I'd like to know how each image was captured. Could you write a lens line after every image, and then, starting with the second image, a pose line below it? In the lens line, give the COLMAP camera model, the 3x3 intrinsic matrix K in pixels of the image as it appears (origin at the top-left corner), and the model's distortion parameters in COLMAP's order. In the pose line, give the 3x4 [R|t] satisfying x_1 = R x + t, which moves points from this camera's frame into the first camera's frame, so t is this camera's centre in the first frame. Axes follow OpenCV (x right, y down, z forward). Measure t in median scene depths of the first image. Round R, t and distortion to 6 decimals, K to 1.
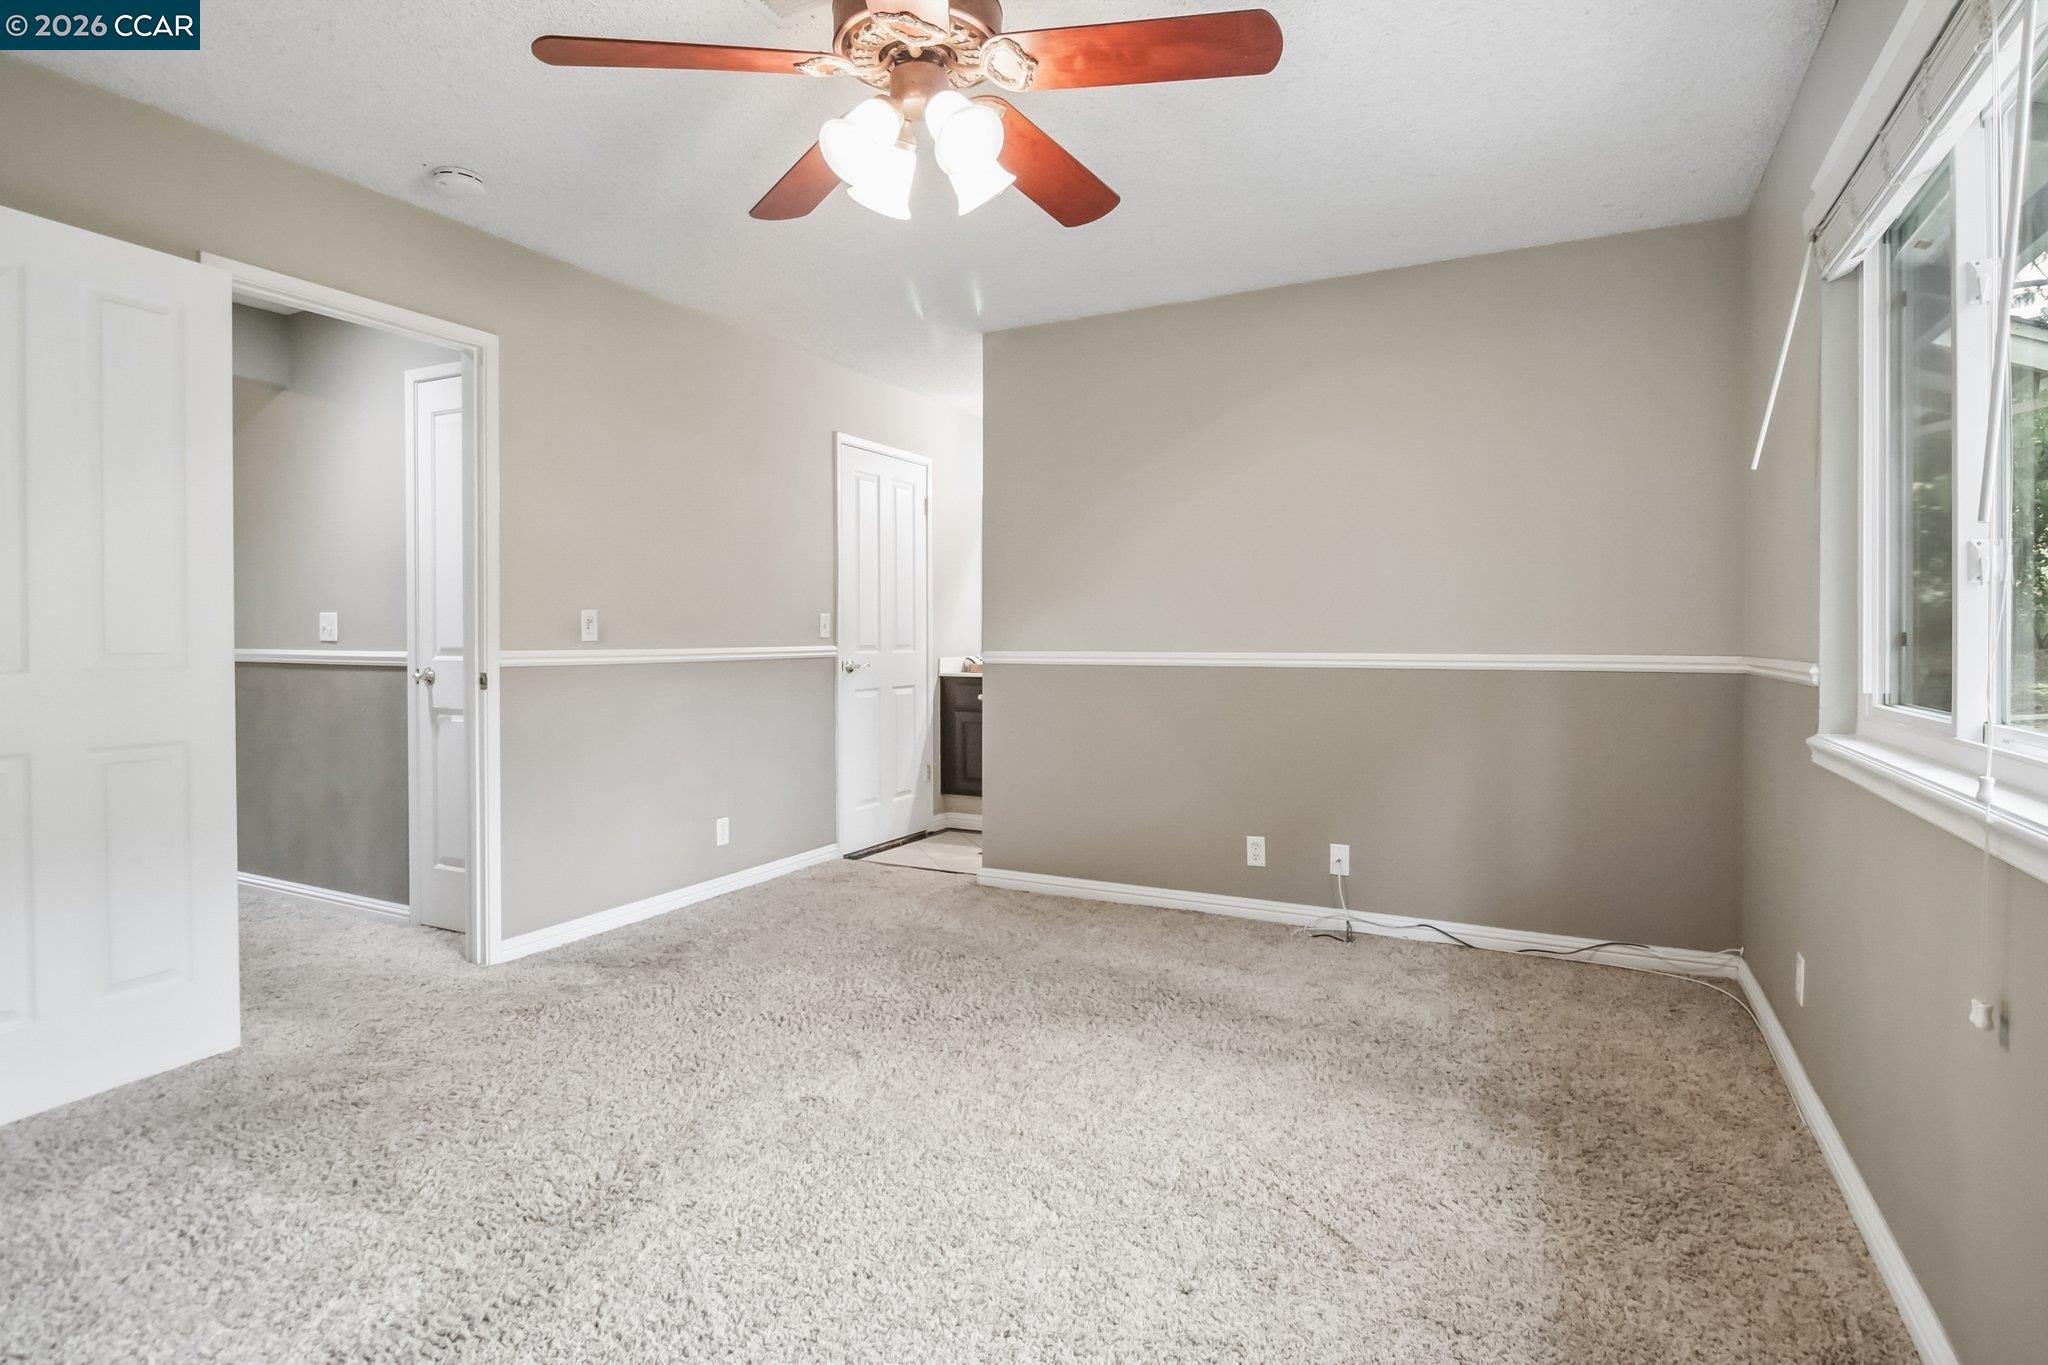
lens RADIAL K [[1041.3, 0, 1021.6], [0, 1041.3, 673.9], [0, 0, 1]] dist [-0.008470, -0.004123]
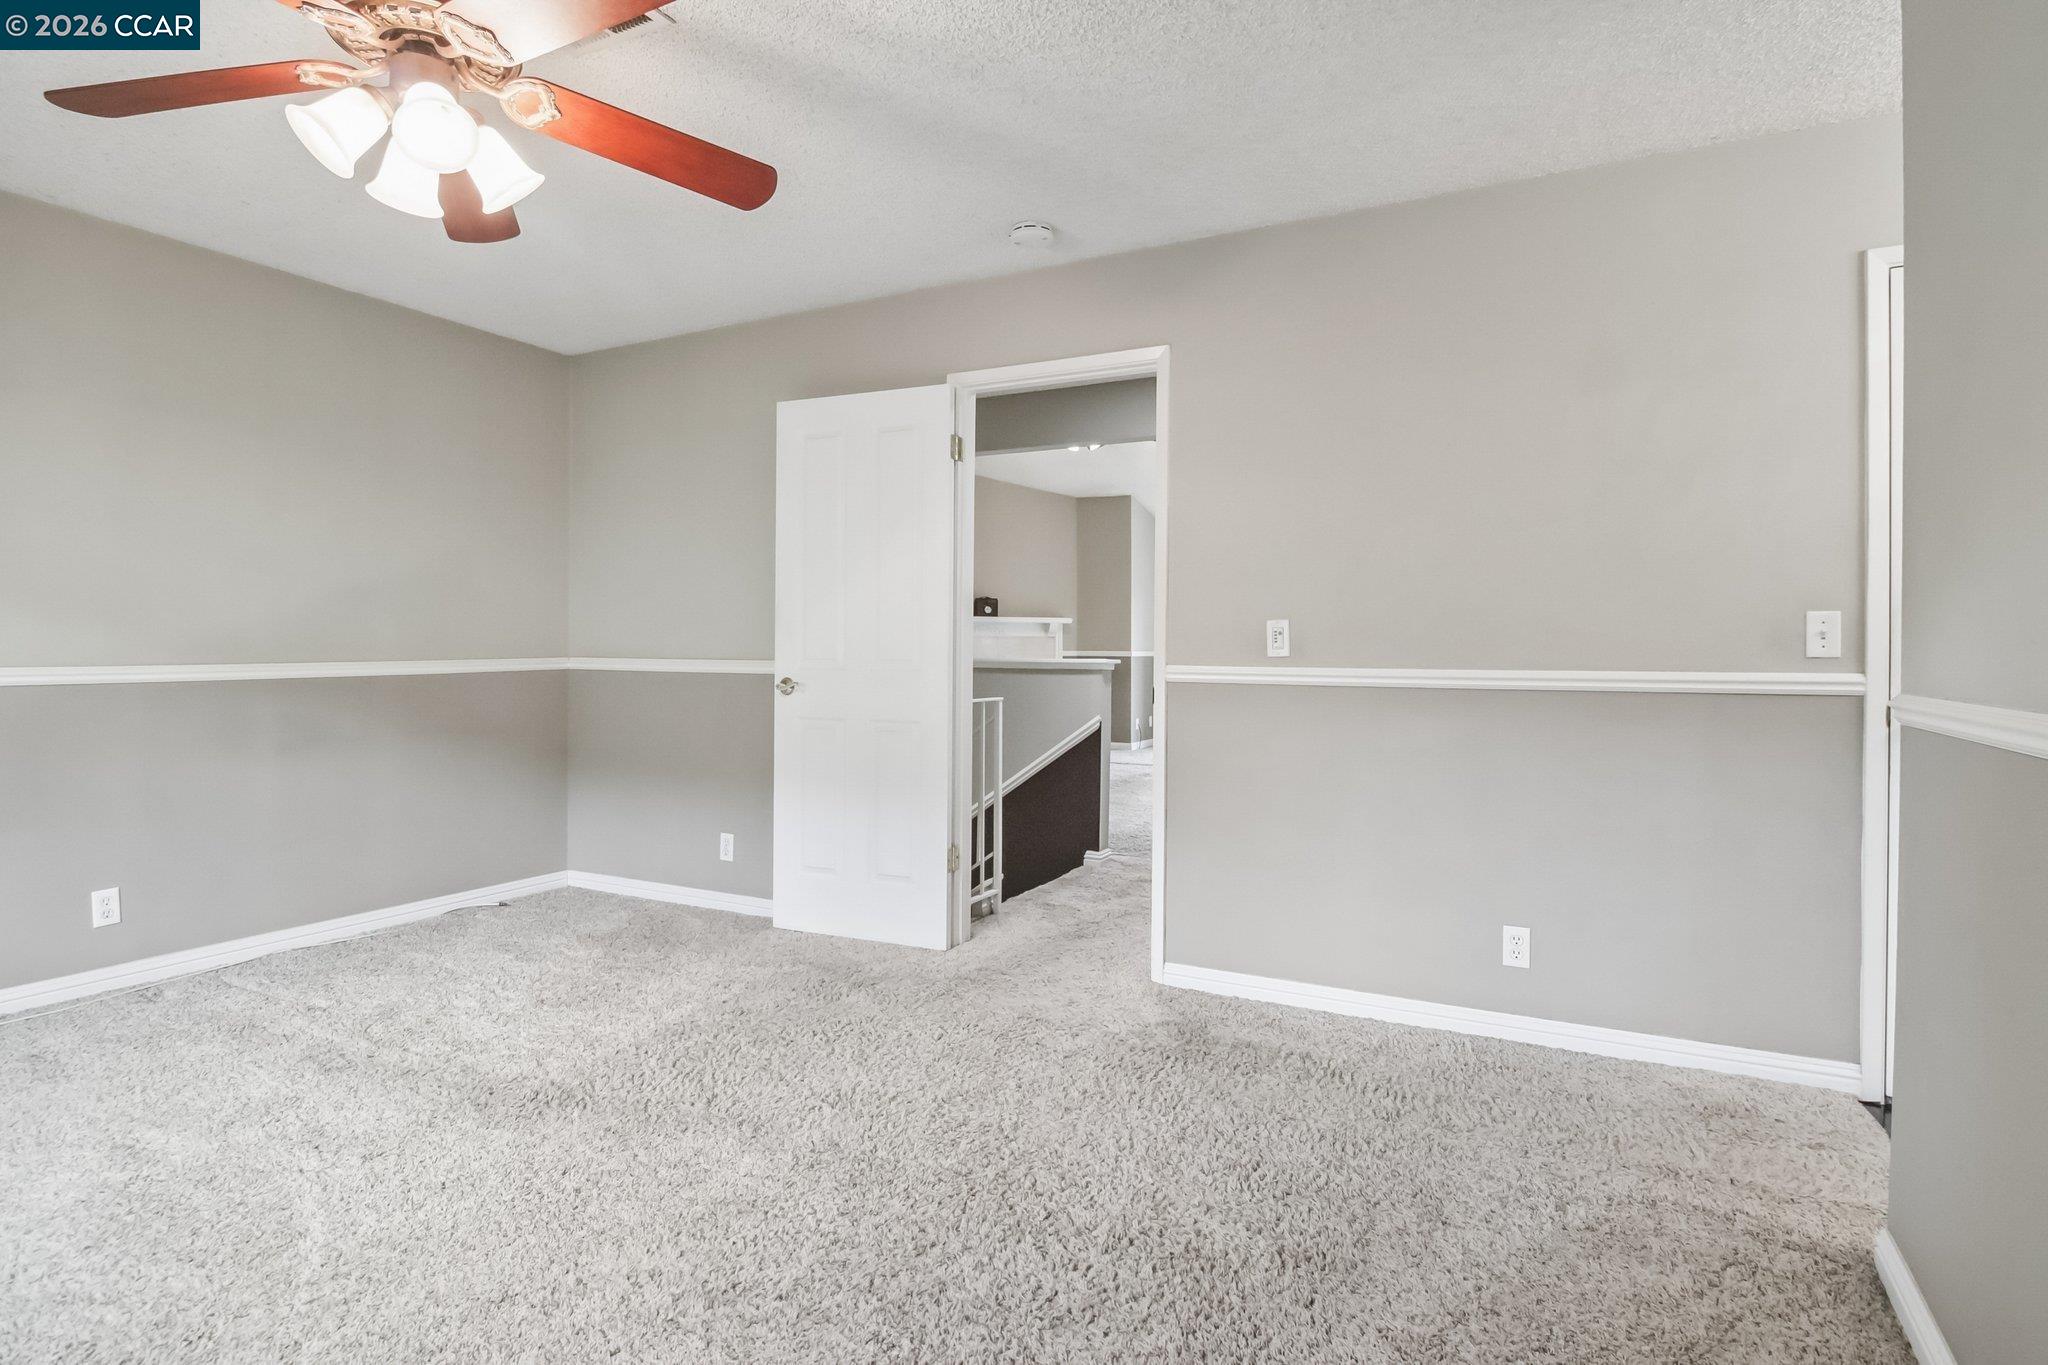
lens RADIAL K [[1041.3, 0, 1024.7], [0, 1041.3, 664.7], [0, 0, 1]] dist [-0.008470, -0.004123]
pose [[0.003493, 0.014709, -0.999886, 0.441691], [-0.042219, 0.999002, 0.014548, -0.029405], [0.999102, 0.042163, 0.004111, 0.806203]]
